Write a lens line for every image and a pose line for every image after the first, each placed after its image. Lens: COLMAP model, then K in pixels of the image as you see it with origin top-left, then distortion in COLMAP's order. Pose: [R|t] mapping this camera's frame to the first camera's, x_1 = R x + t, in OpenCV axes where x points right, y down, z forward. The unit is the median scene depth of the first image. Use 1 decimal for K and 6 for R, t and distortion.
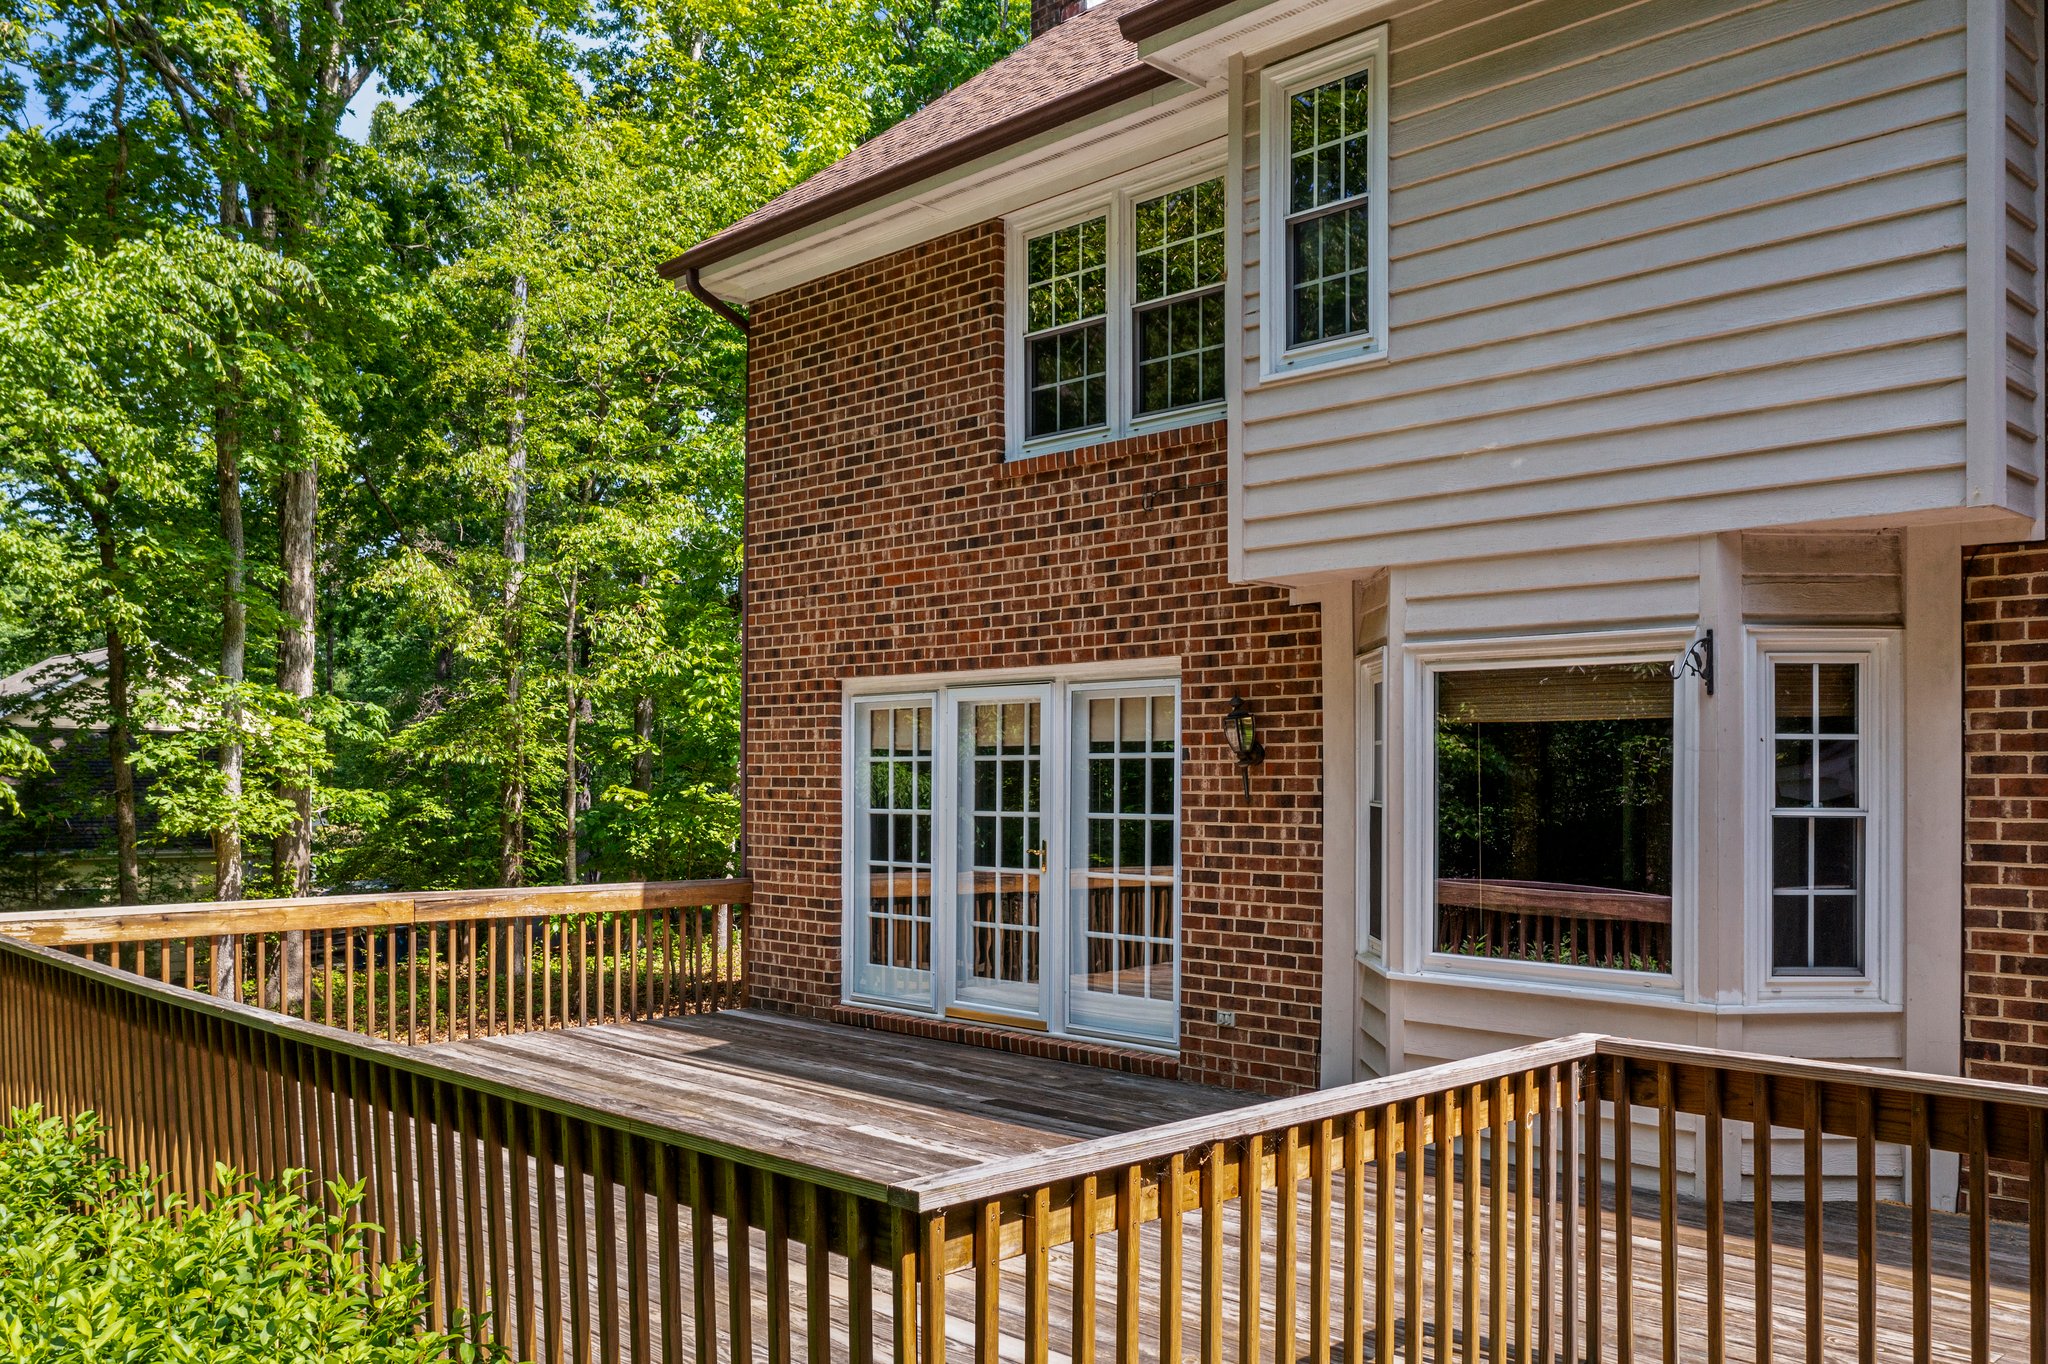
lens RADIAL K [[1682.1, 0, 1033.5], [0, 1682.1, 784.1], [0, 0, 1]] dist [0.023481, 0.001491]
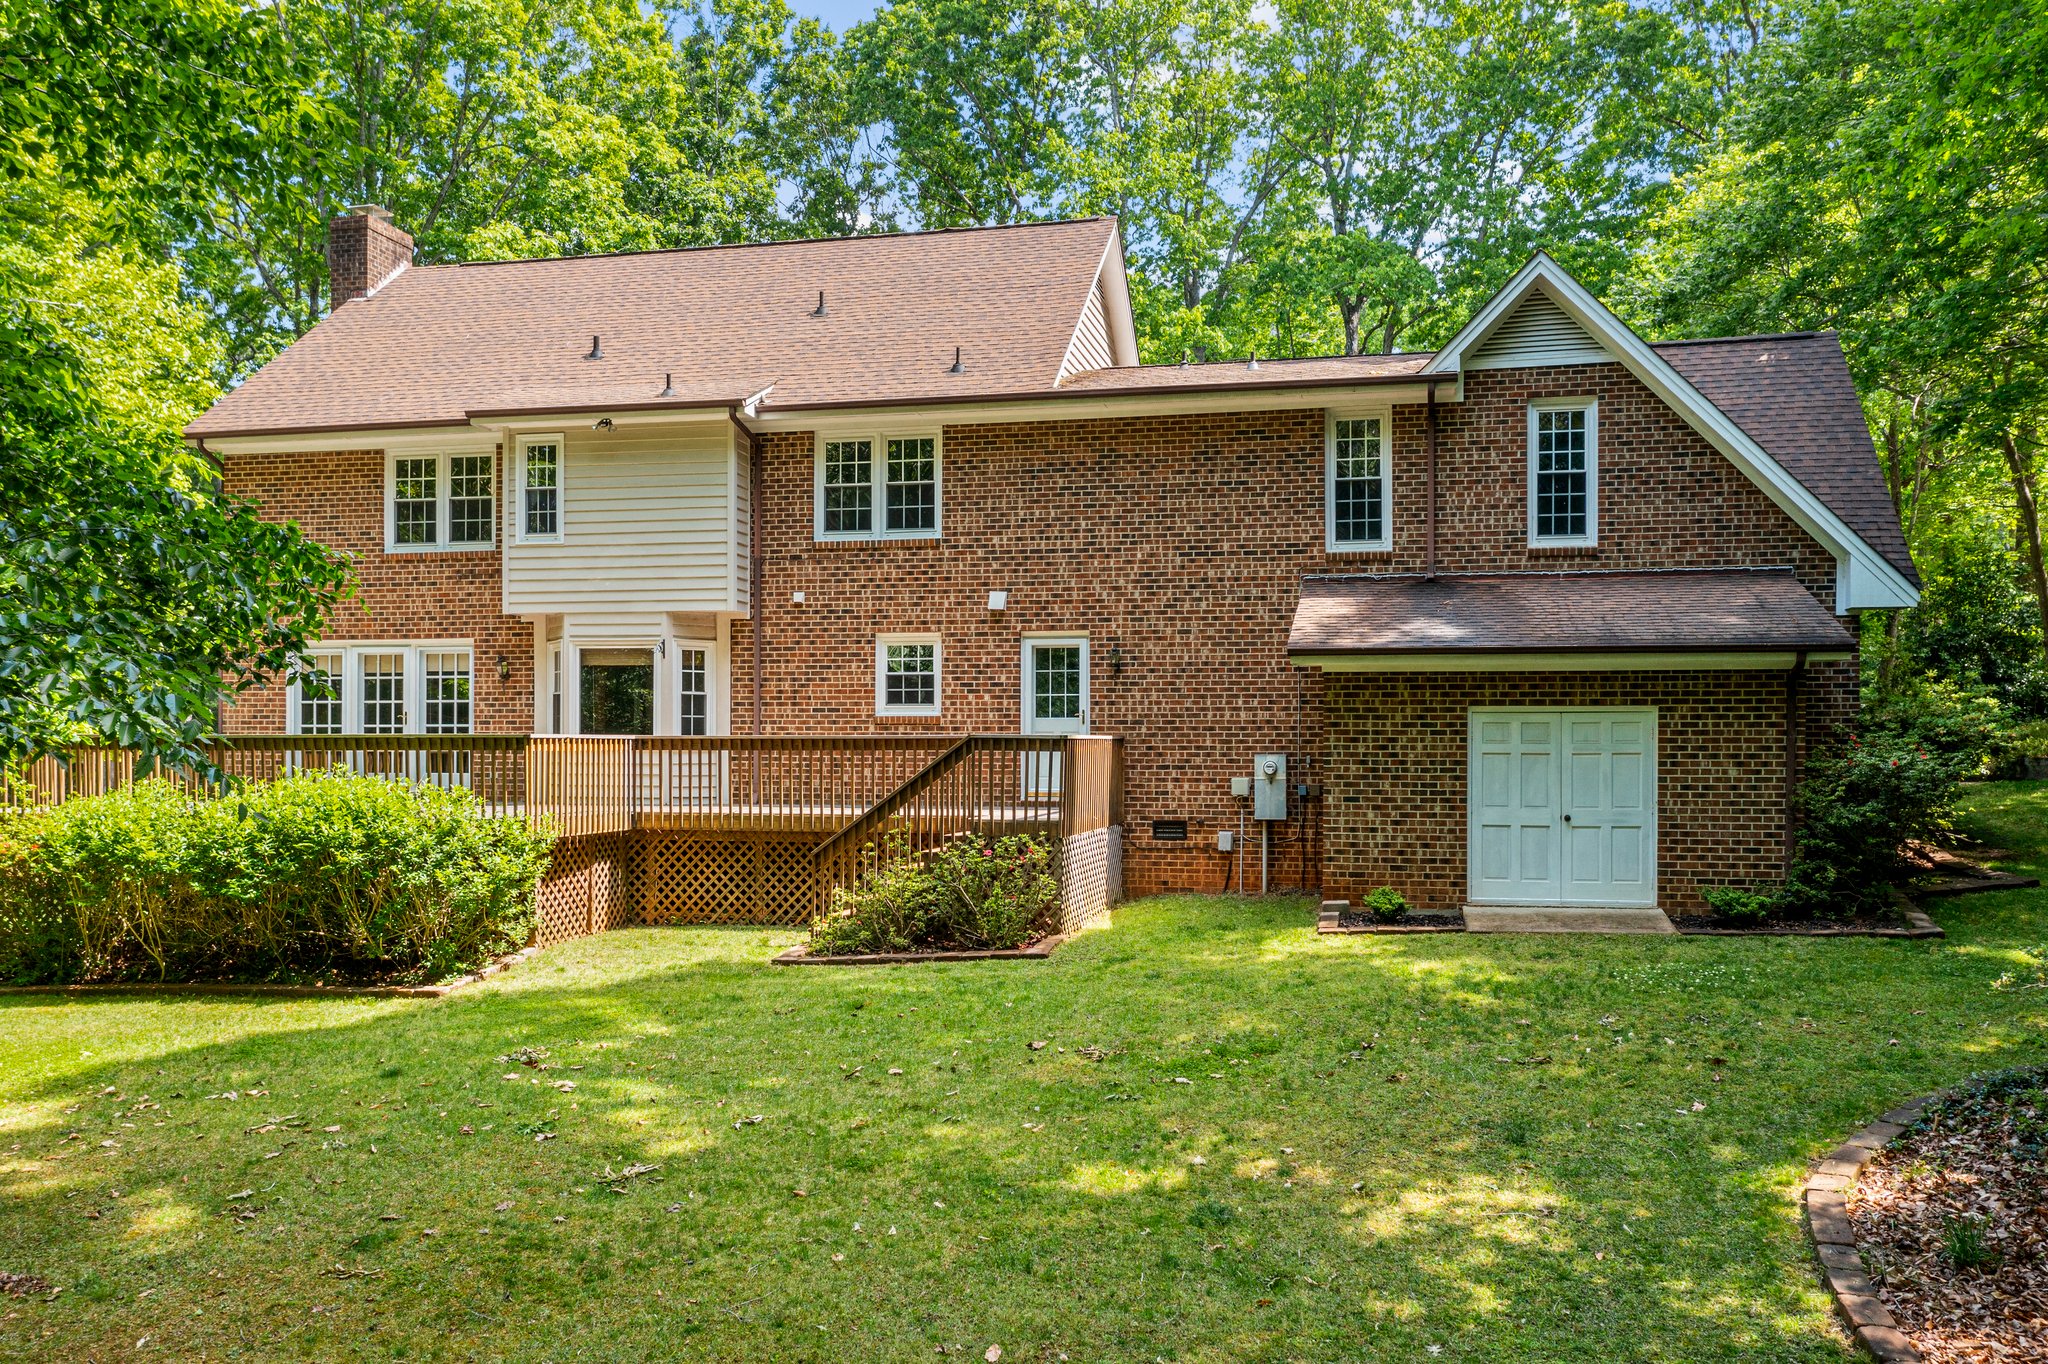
lens RADIAL K [[1653.2, 0, 1024.0], [0, 1653.2, 716.7], [0, 0, 1]] dist [0.001361, -0.001864]
pose [[0.840091, 0.009195, 0.542368, -0.571198], [0.001368, 0.999817, -0.019069, 0.092811], [-0.542444, 0.016762, 0.839924, -1.570699]]
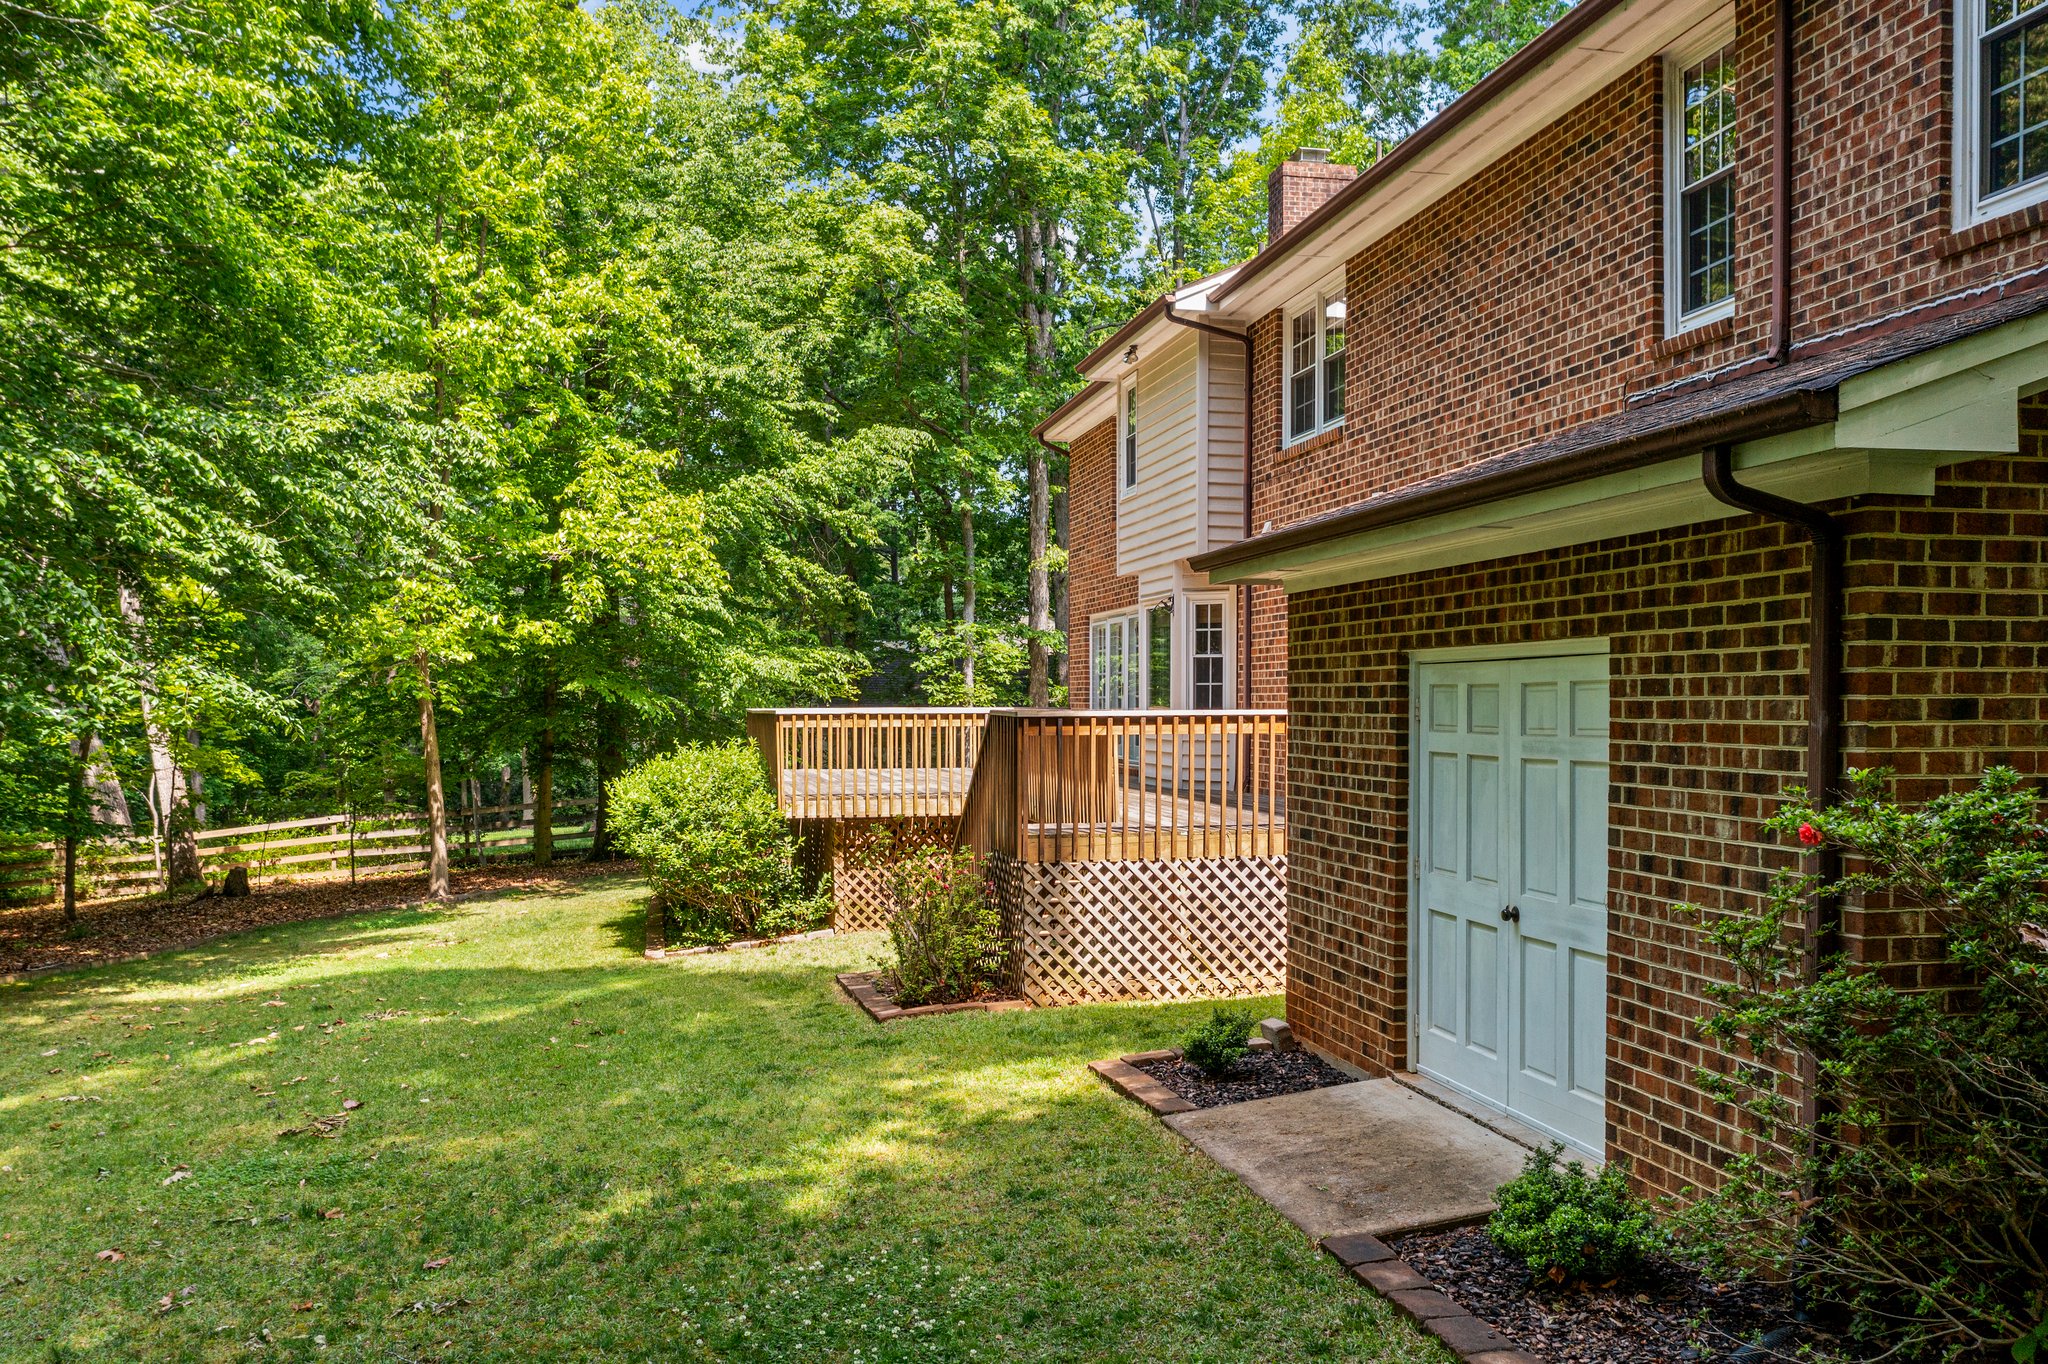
lens RADIAL K [[1653.2, 0, 1024.0], [0, 1653.2, 716.7], [0, 0, 1]] dist [0.001361, -0.001864]
pose [[0.847808, -0.001789, -0.530301, 1.200126], [0.004998, 0.999977, 0.004616, 0.074914], [0.530280, -0.006564, 0.847797, -1.103507]]
